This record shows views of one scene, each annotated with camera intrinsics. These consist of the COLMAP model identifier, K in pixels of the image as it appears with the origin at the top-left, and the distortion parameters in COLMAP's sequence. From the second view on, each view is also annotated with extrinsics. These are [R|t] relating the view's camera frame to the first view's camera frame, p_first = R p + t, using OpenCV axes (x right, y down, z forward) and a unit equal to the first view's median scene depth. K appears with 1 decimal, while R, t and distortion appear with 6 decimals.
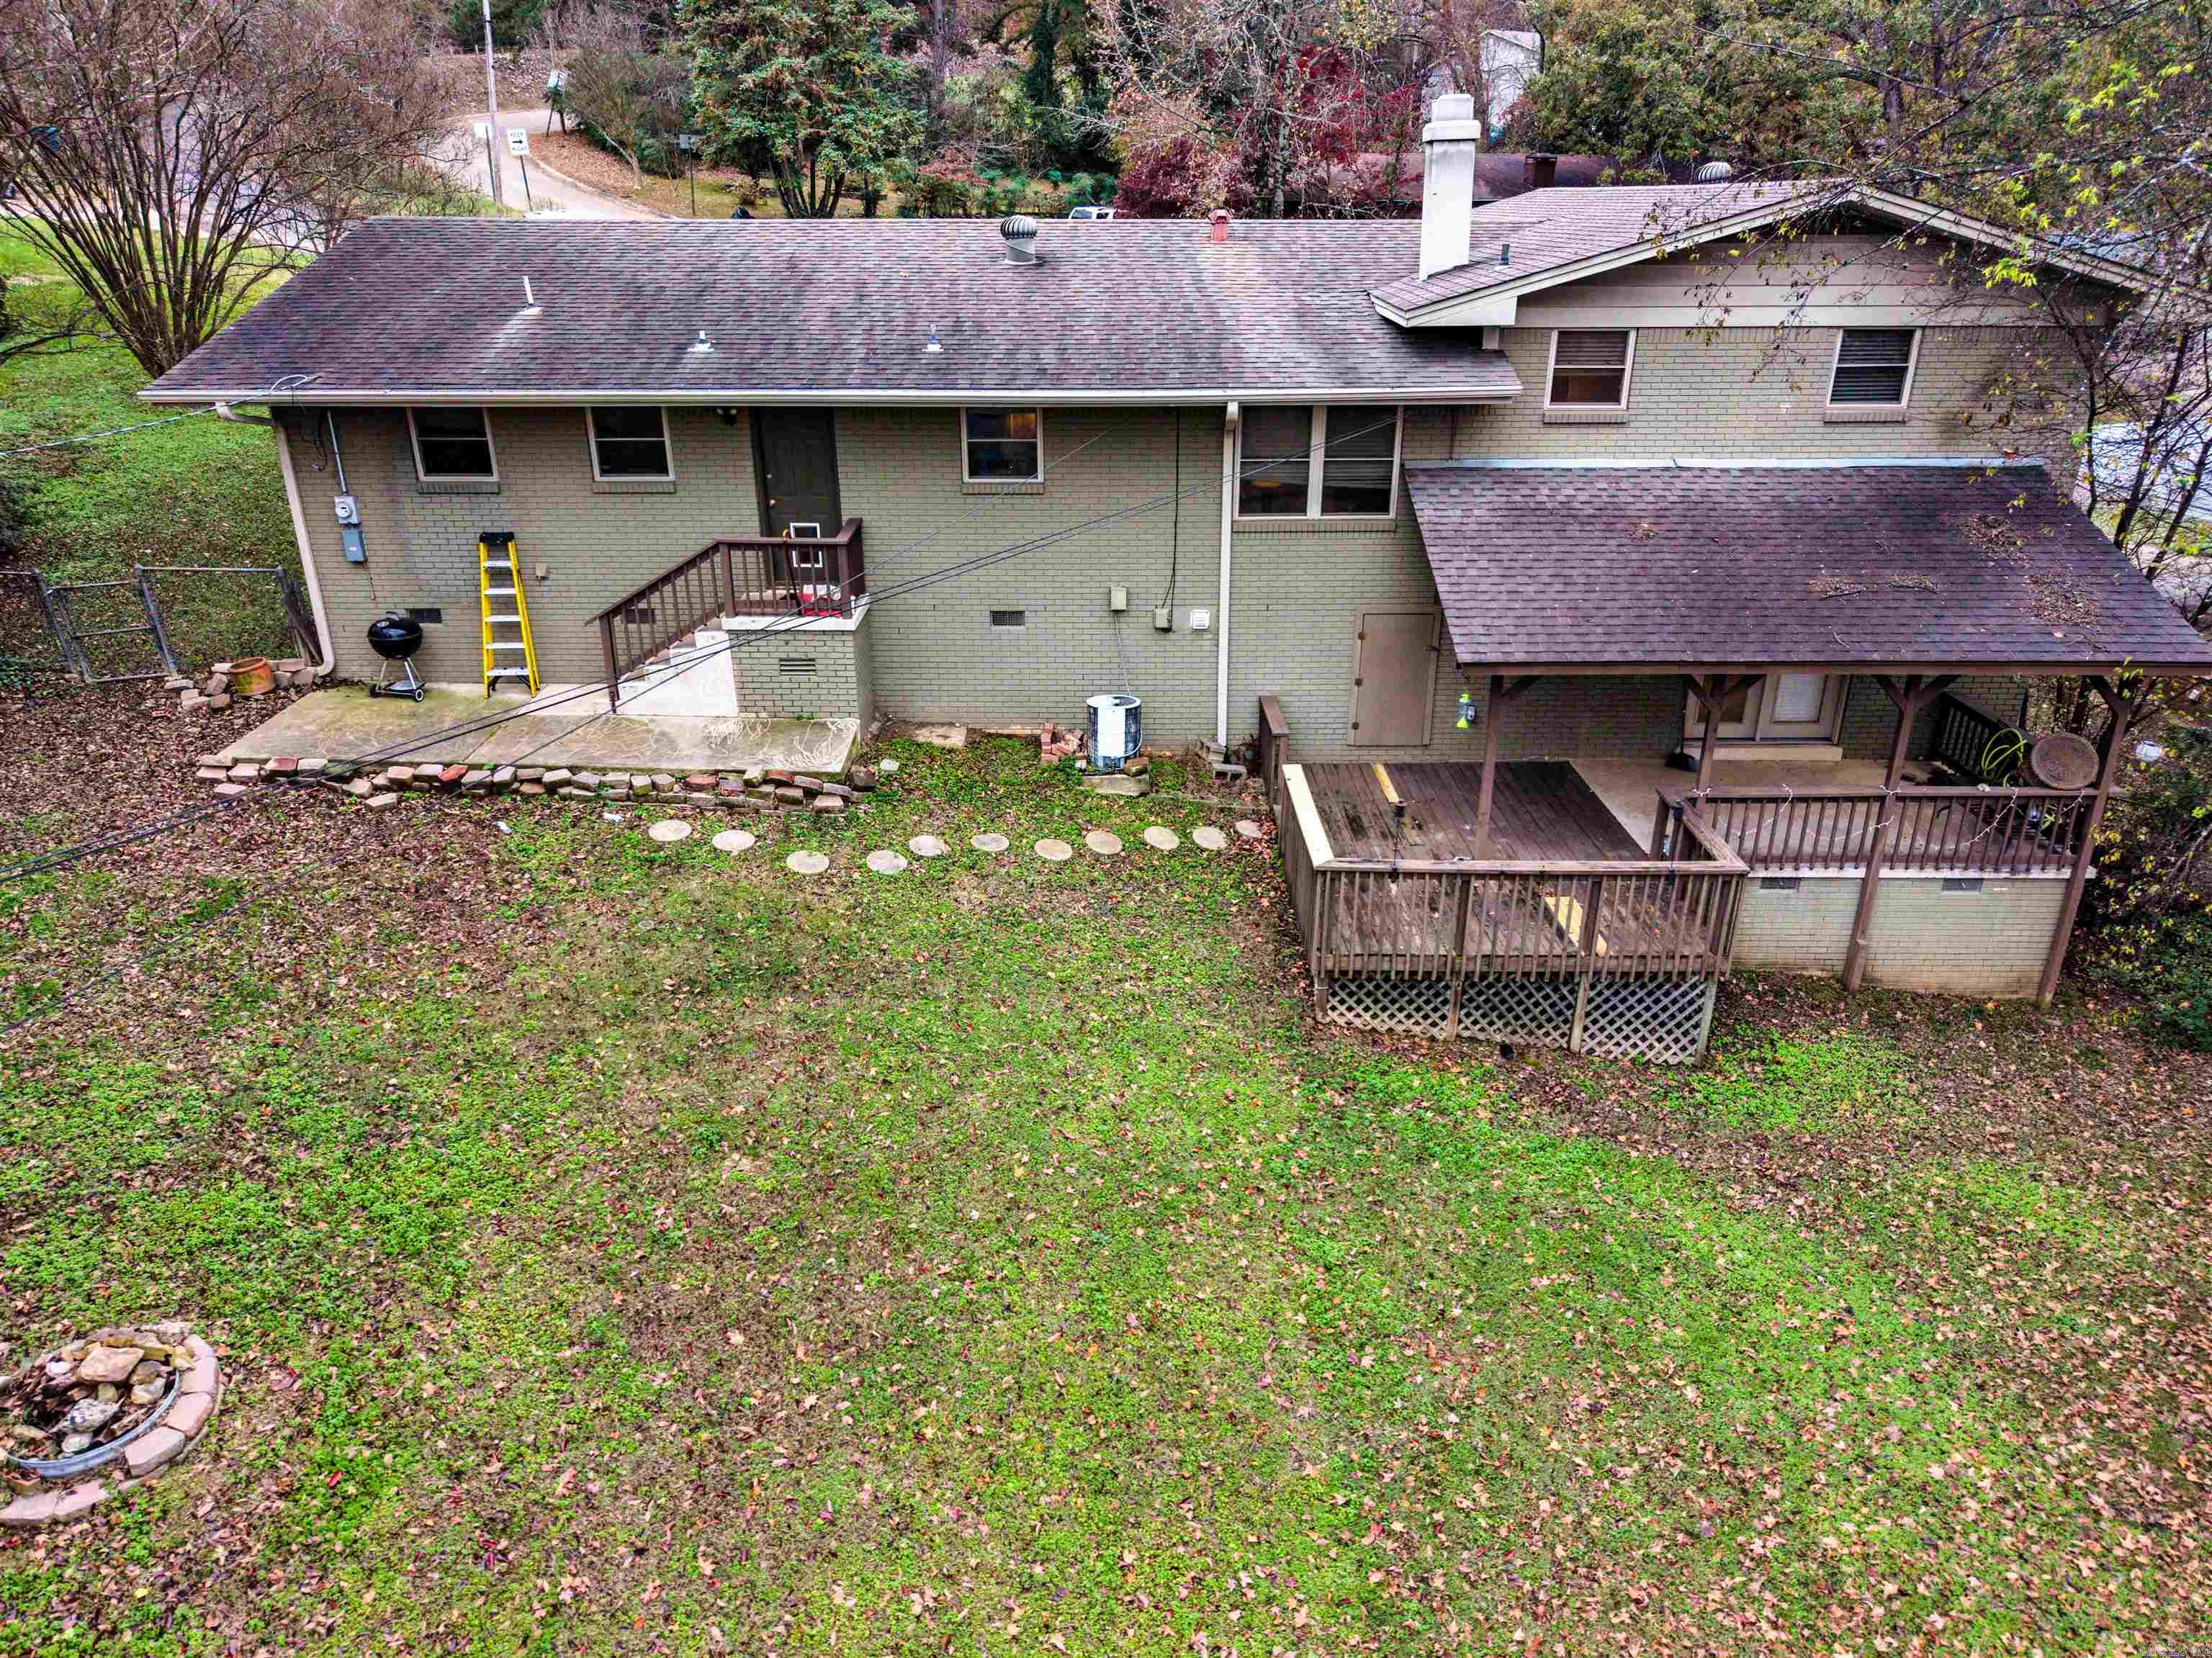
lens RADIAL K [[1522.8, 0, 1105.7], [0, 1522.8, 822.8], [0, 0, 1]] dist [-0.003922, -0.000534]
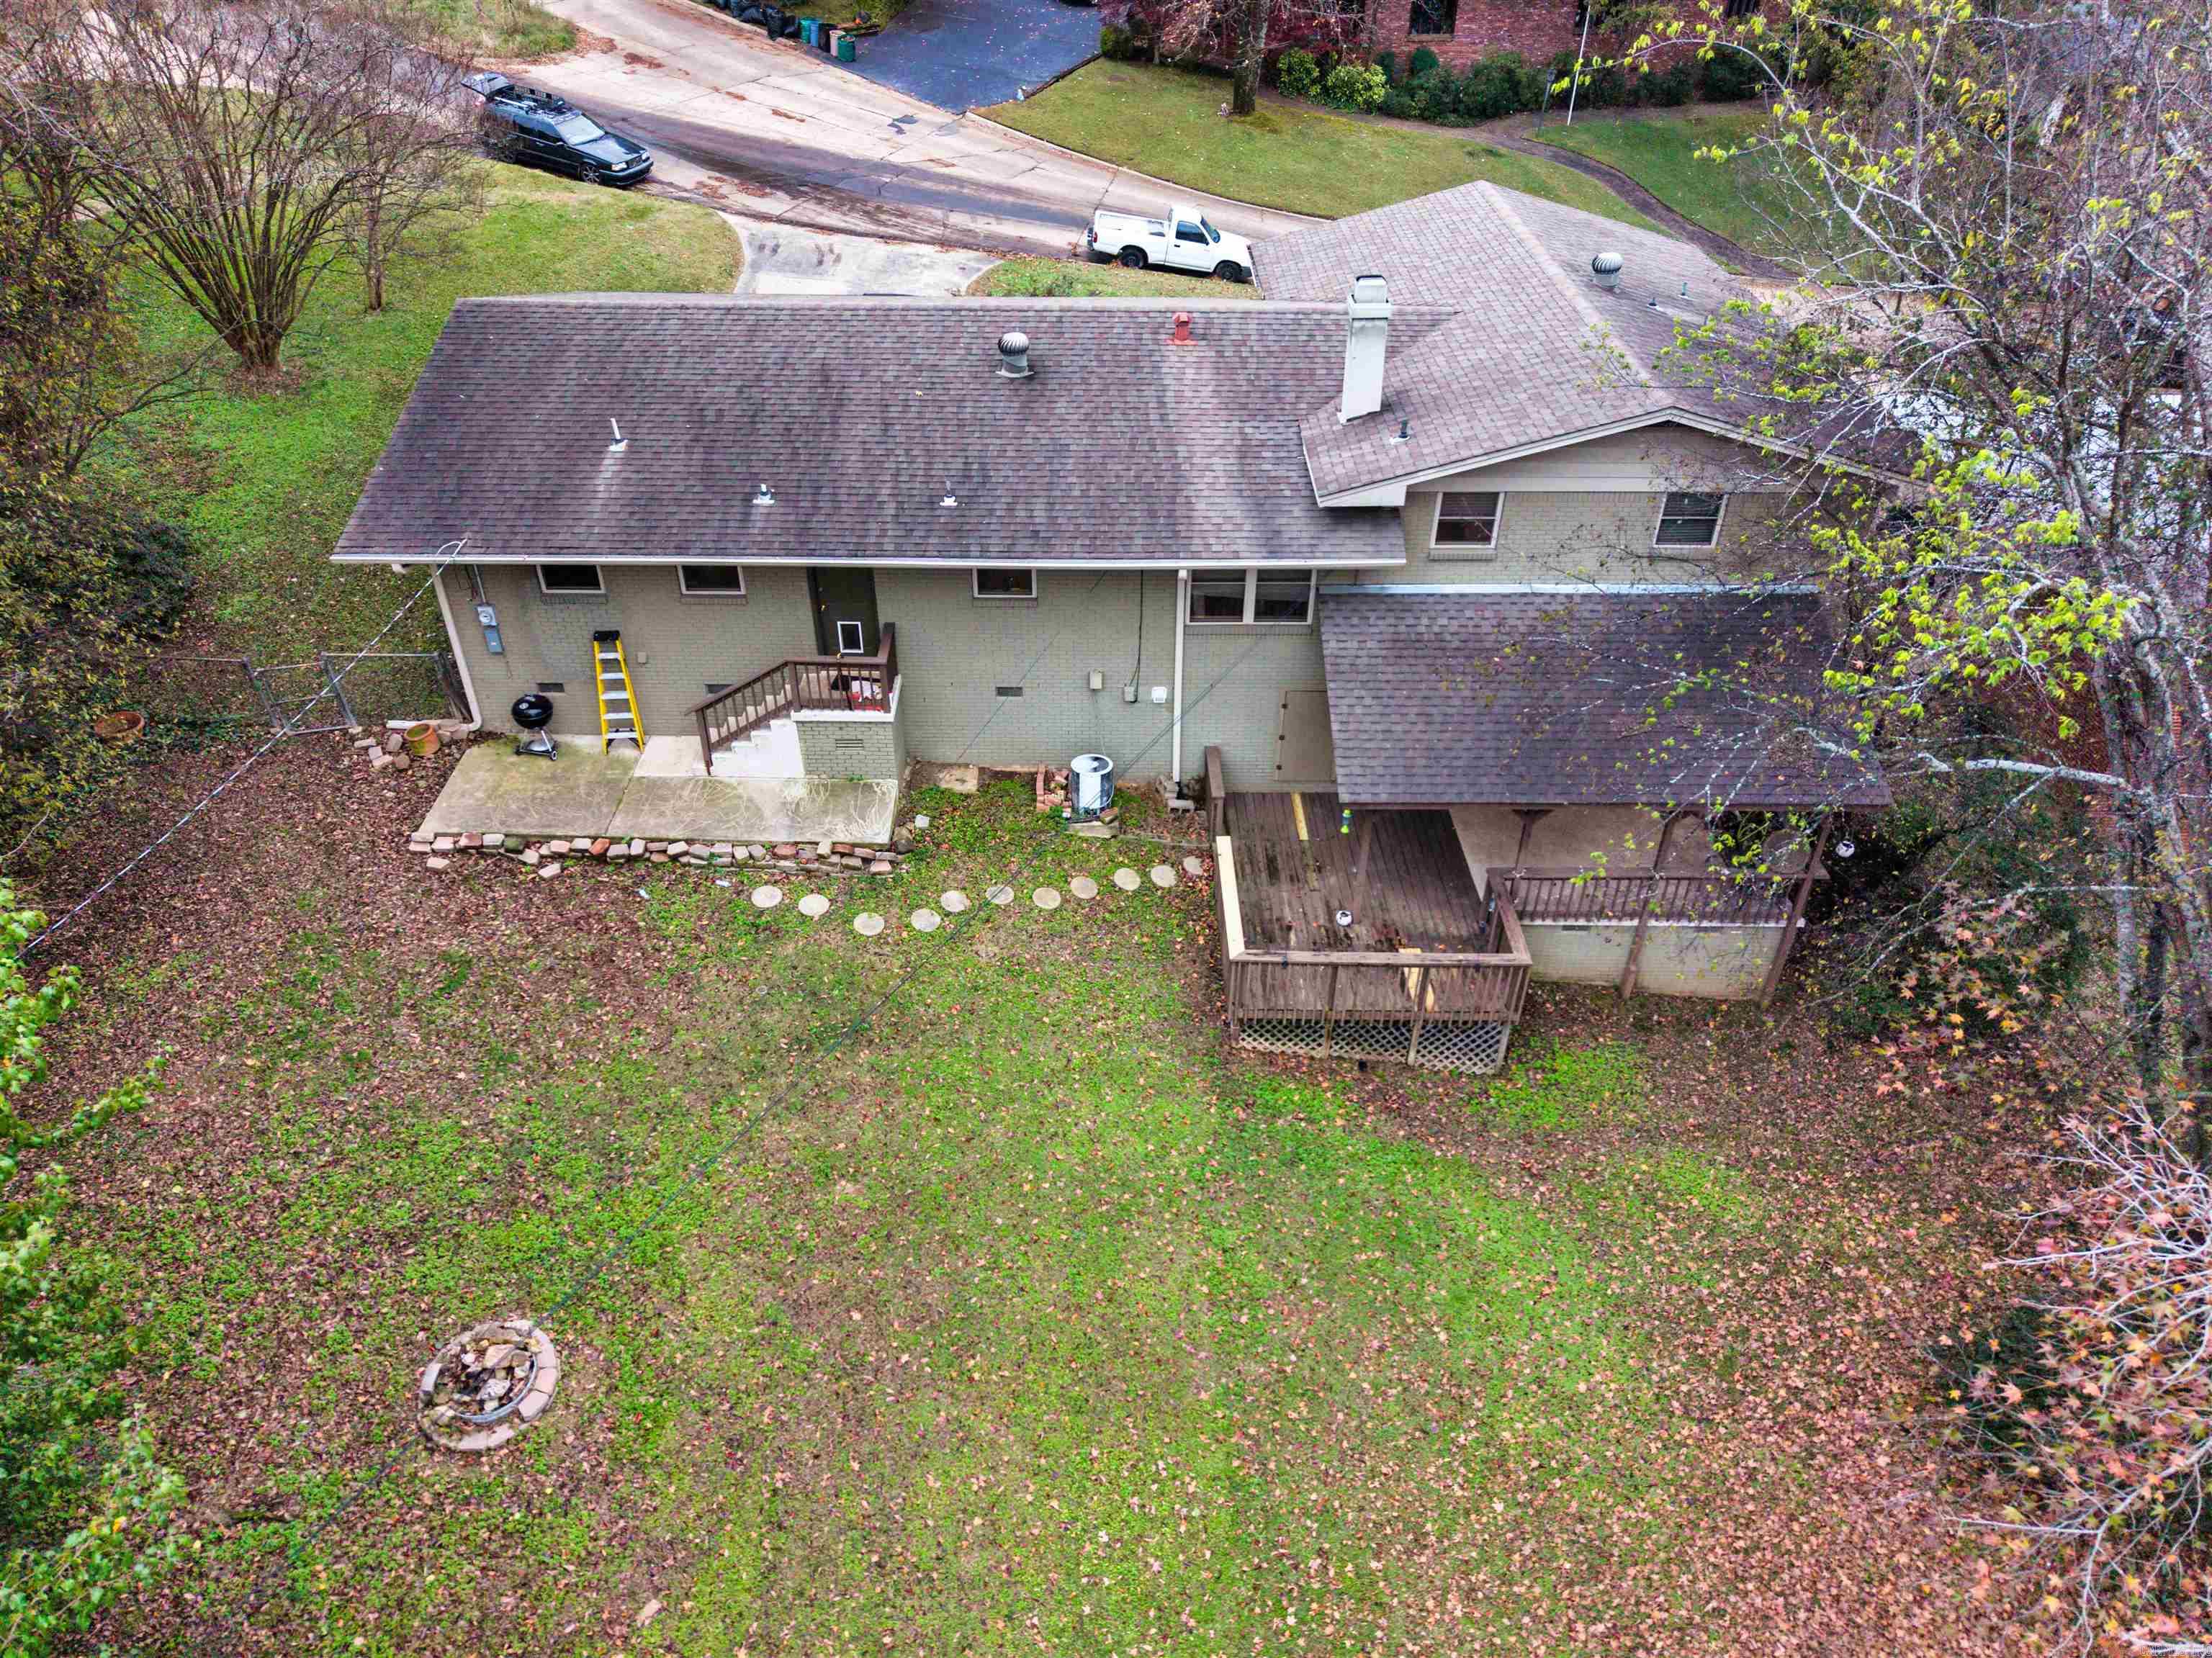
lens RADIAL K [[1522.8, 0, 1105.7], [0, 1522.8, 835.3], [0, 0, 1]] dist [-0.003922, -0.000534]
pose [[0.999970, 0.000822, 0.007763, 0.009073], [-0.002620, 0.972099, 0.234558, -0.413578], [-0.007354, -0.234571, 0.972071, -0.355971]]
